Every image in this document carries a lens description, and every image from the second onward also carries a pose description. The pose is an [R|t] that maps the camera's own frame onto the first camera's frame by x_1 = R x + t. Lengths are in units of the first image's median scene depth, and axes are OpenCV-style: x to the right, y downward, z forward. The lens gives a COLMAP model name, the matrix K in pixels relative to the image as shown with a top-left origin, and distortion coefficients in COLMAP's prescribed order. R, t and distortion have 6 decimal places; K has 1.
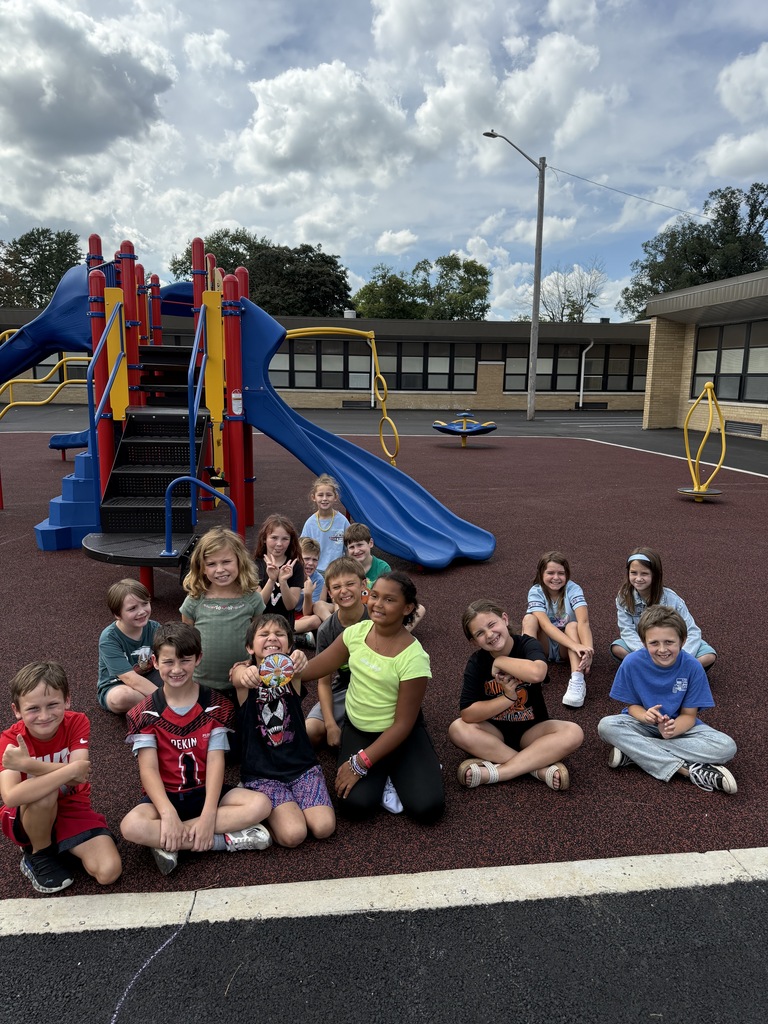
lens RADIAL K [[712.8, 0, 376.7], [0, 712.8, 513.0], [0, 0, 1]] dist [0.130258, -0.001915]
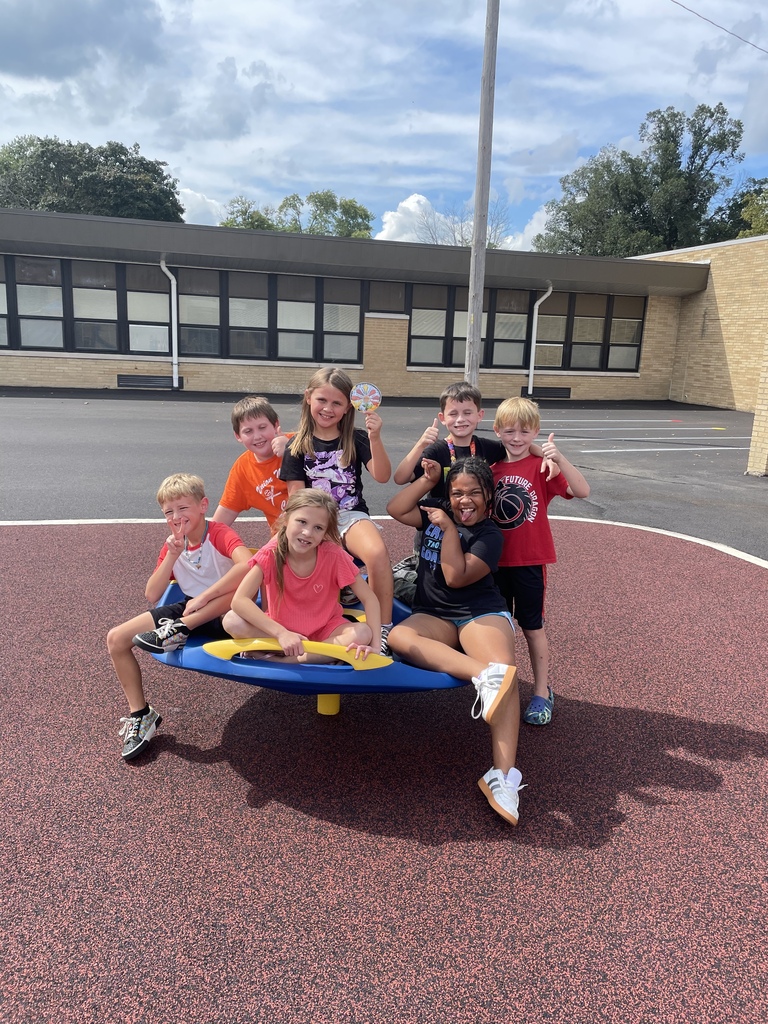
lens RADIAL K [[780.9, 0, 389.6], [0, 780.9, 508.5], [0, 0, 1]] dist [0.070236, -0.008560]
pose [[0.984359, -0.012582, 0.175723, 0.028554], [0.007752, 0.999574, 0.028146, -0.041937], [-0.176002, -0.026344, 0.984037, 0.220589]]
